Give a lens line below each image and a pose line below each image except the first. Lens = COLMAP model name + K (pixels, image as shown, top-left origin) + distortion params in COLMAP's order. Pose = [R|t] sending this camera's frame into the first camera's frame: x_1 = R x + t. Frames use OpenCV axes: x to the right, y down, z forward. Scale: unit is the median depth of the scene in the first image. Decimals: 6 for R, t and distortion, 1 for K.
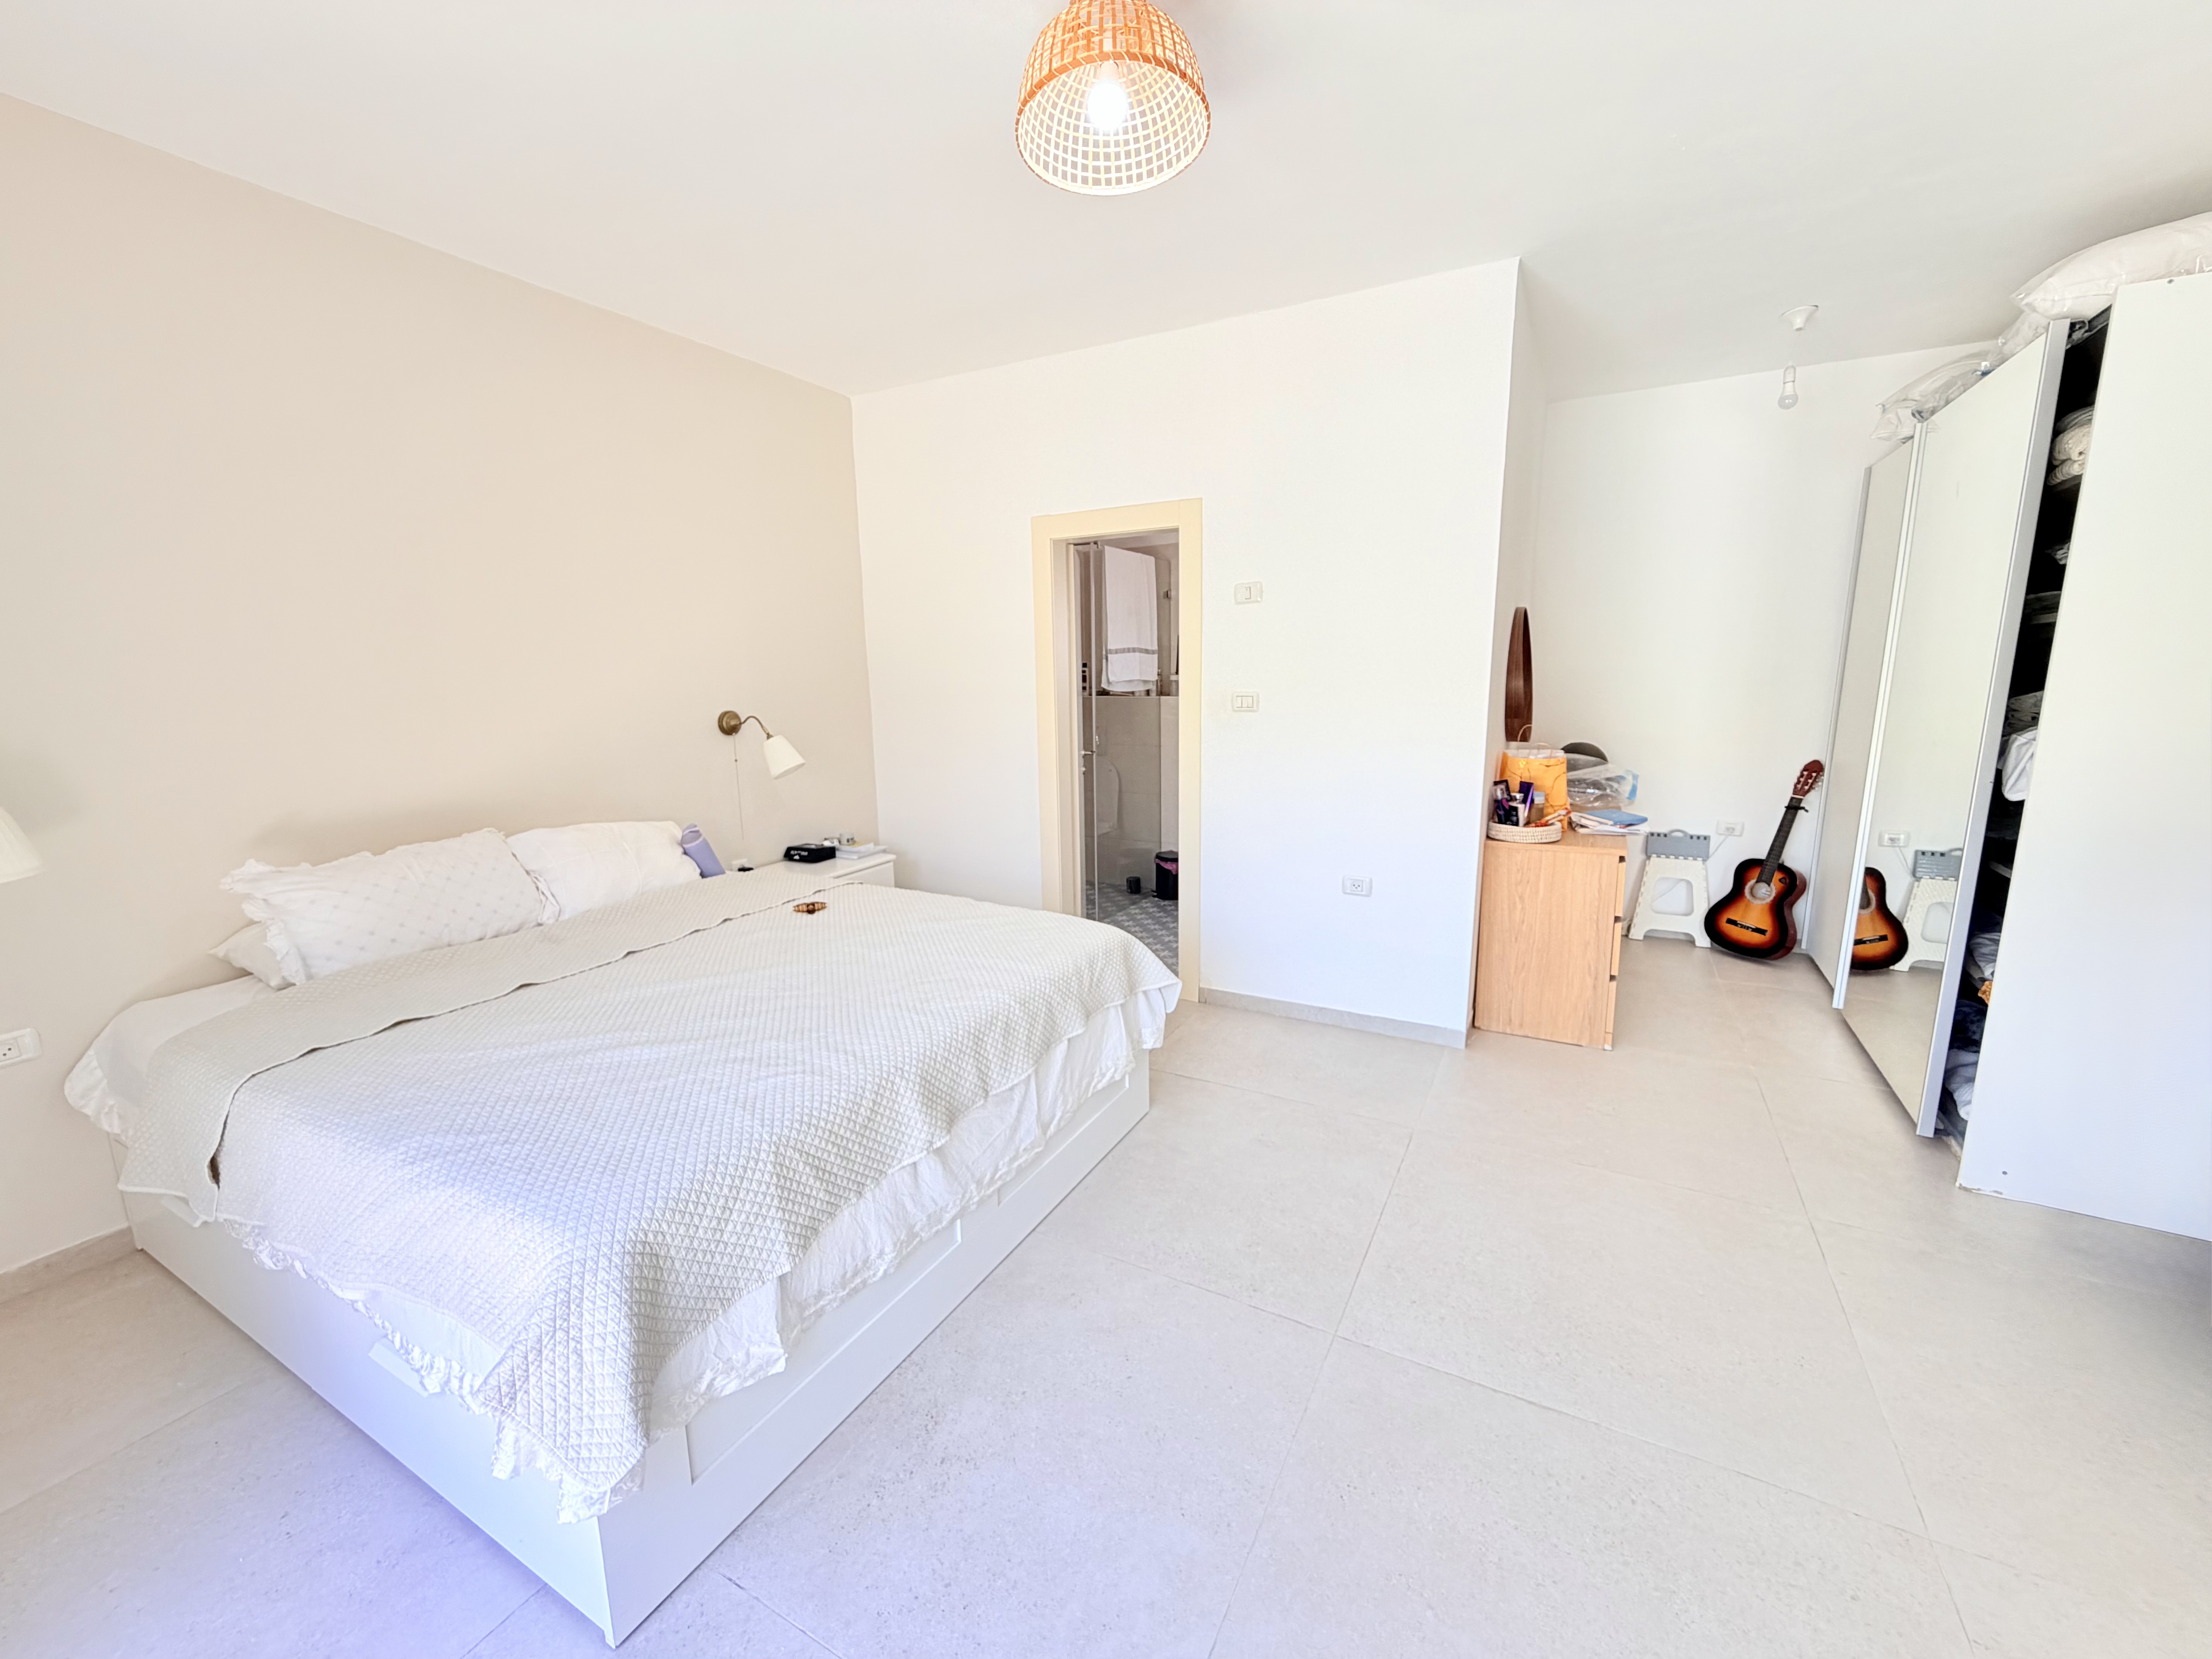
lens RADIAL K [[886.4, 0, 1107.2], [0, 886.4, 829.7], [0, 0, 1]] dist [-0.002214, -0.000026]
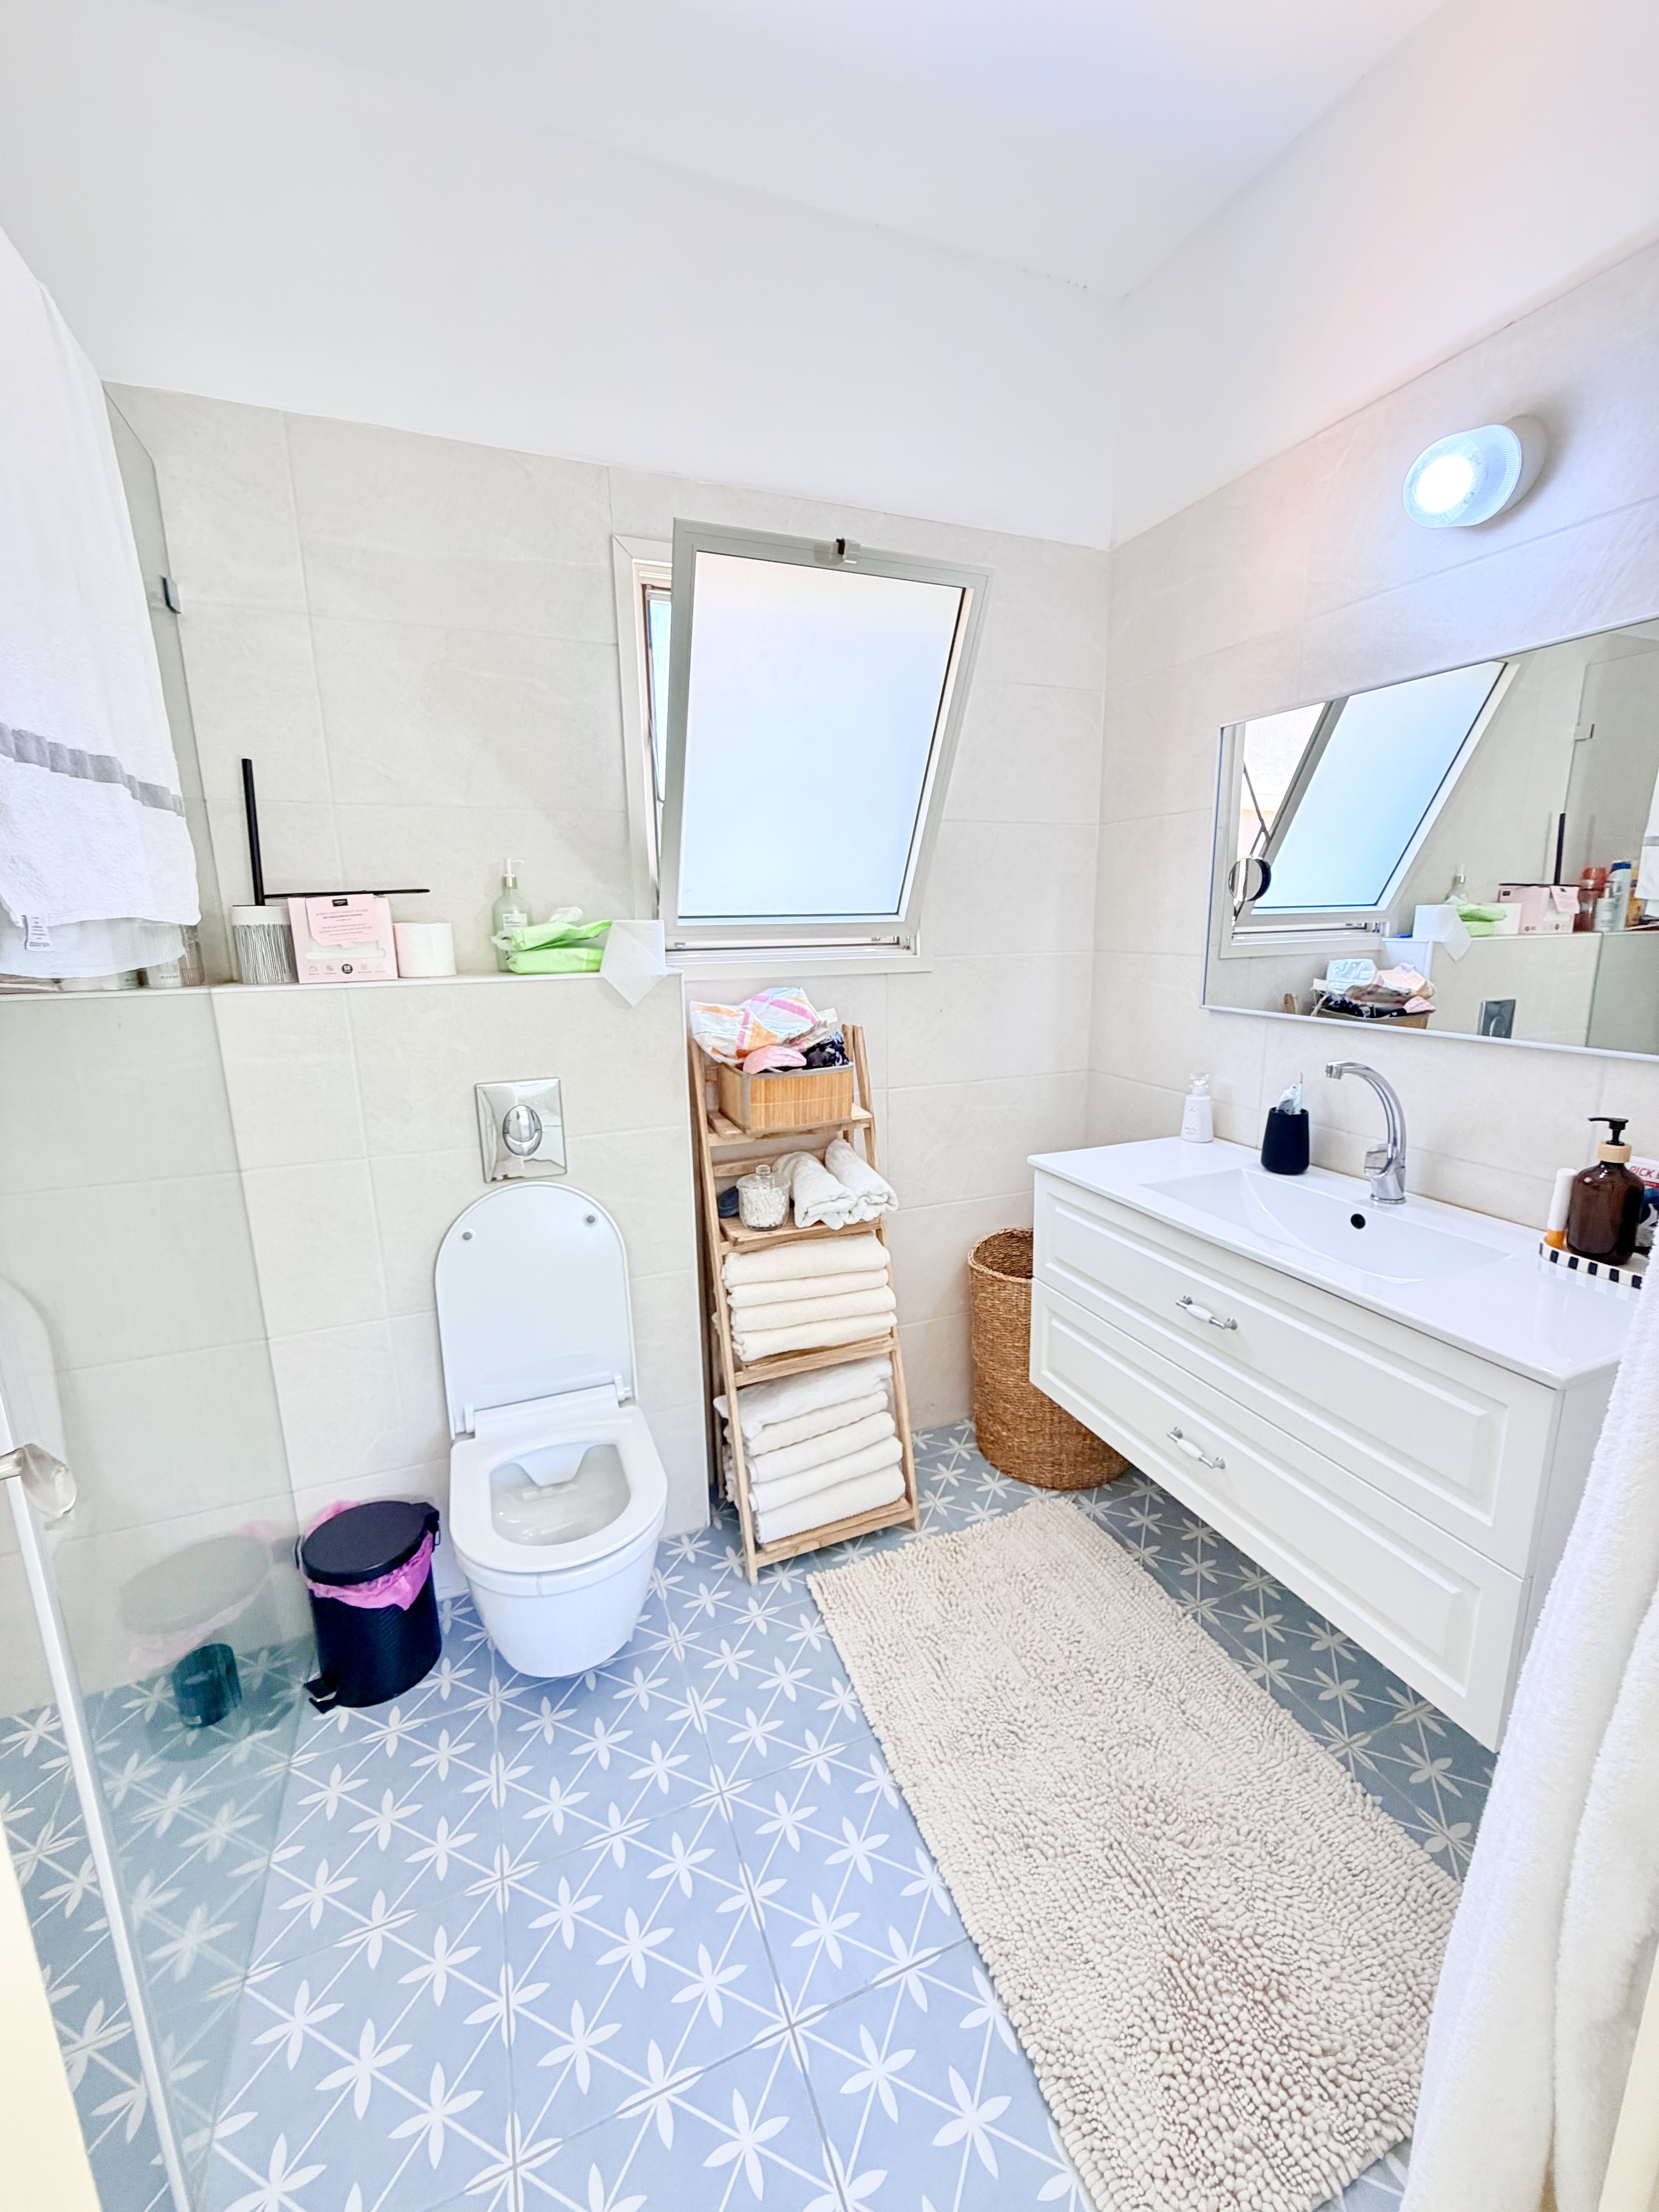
lens RADIAL K [[886.4, 0, 829.3], [0, 886.4, 1105.2], [0, 0, 1]] dist [-0.002214, -0.000026]
pose [[0.628137, -0.160921, 0.761281, -0.028092], [0.147926, 0.985234, 0.086206, -0.112064], [-0.763912, 0.058464, 0.642667, 0.696640]]
